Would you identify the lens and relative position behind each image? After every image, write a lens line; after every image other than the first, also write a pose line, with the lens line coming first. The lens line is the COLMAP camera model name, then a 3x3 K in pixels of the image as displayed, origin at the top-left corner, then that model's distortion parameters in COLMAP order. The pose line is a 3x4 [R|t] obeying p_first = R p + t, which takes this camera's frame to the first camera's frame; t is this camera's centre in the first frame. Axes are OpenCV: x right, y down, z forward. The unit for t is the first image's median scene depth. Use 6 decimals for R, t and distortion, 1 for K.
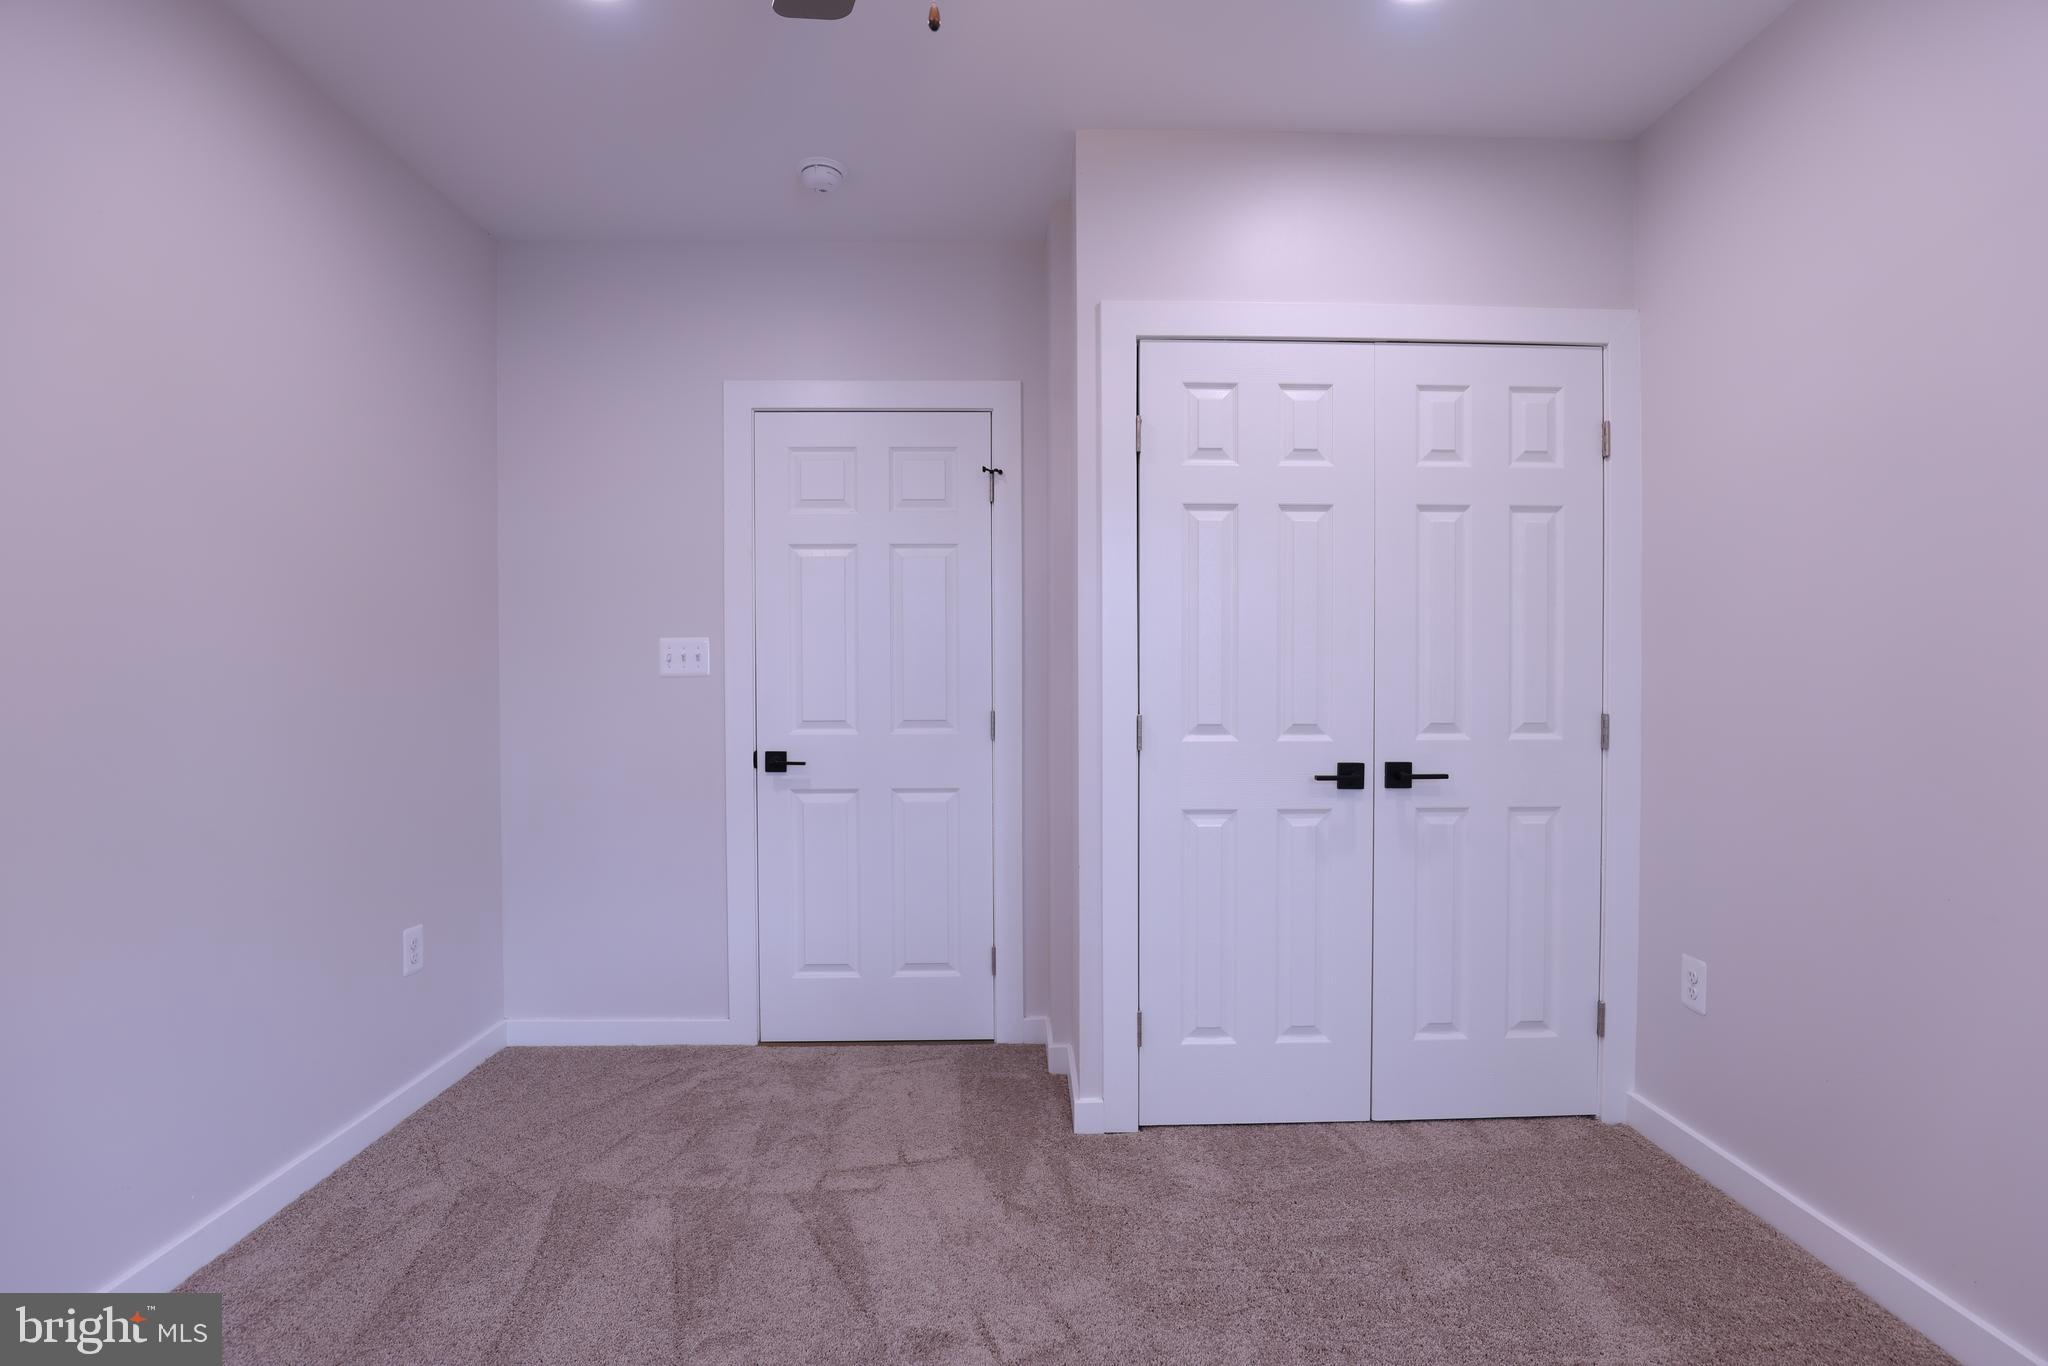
lens RADIAL K [[978.5, 0, 1037.0], [0, 978.5, 688.1], [0, 0, 1]] dist [-0.021844, 0.001133]
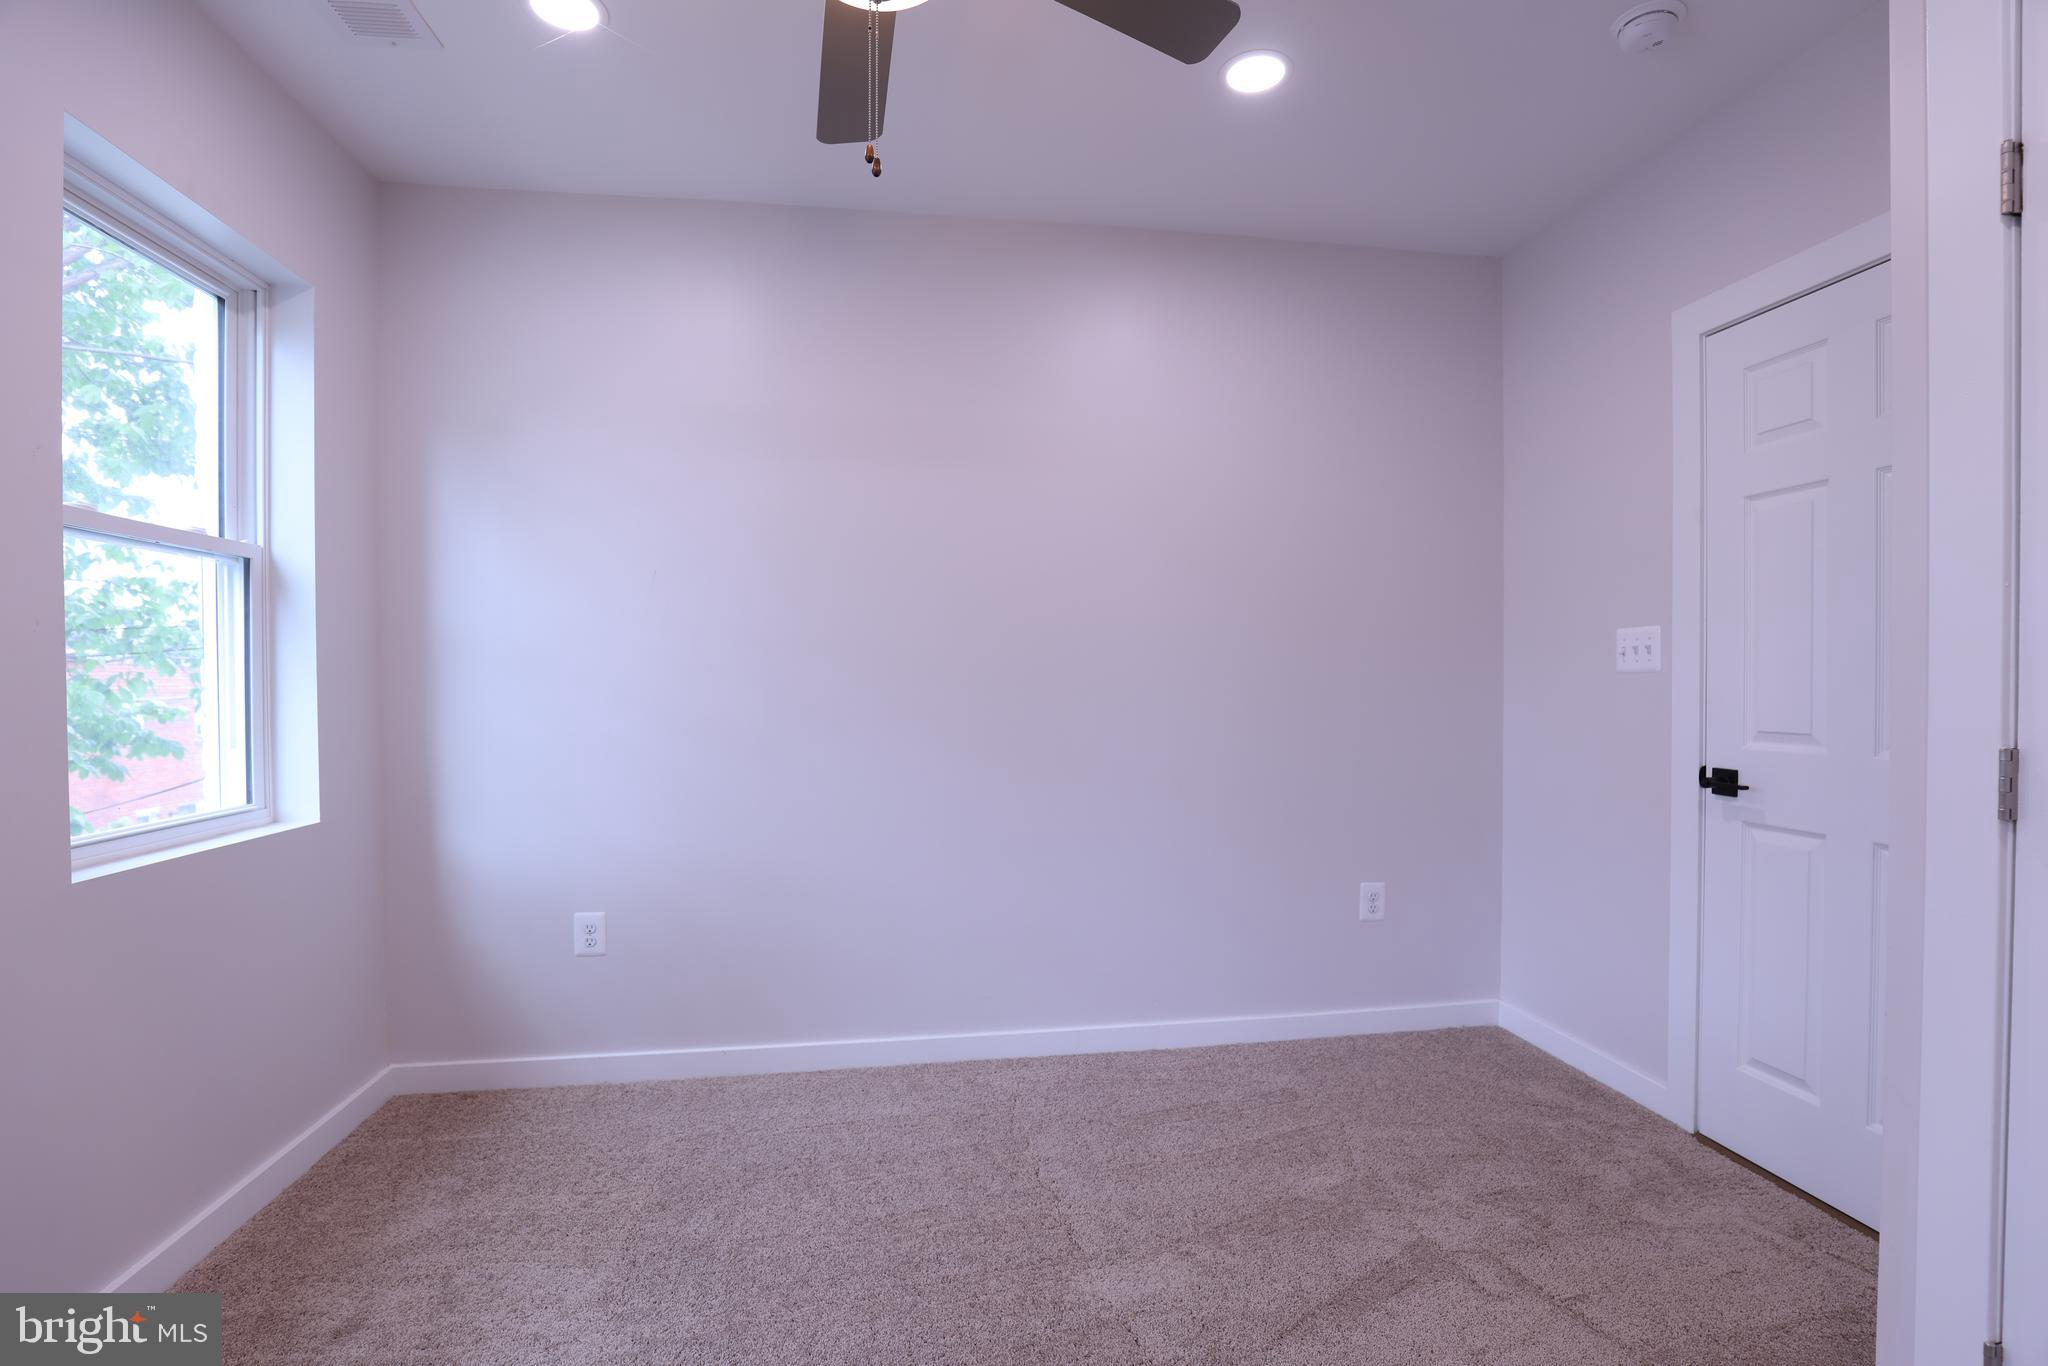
lens RADIAL K [[978.5, 0, 1040.2], [0, 978.5, 690.8], [0, 0, 1]] dist [-0.021844, 0.001133]
pose [[0.123073, 0.014343, -0.992294, 0.430923], [-0.000772, 0.999897, 0.014357, -0.007316], [0.992397, -0.001001, 0.123072, 0.376522]]
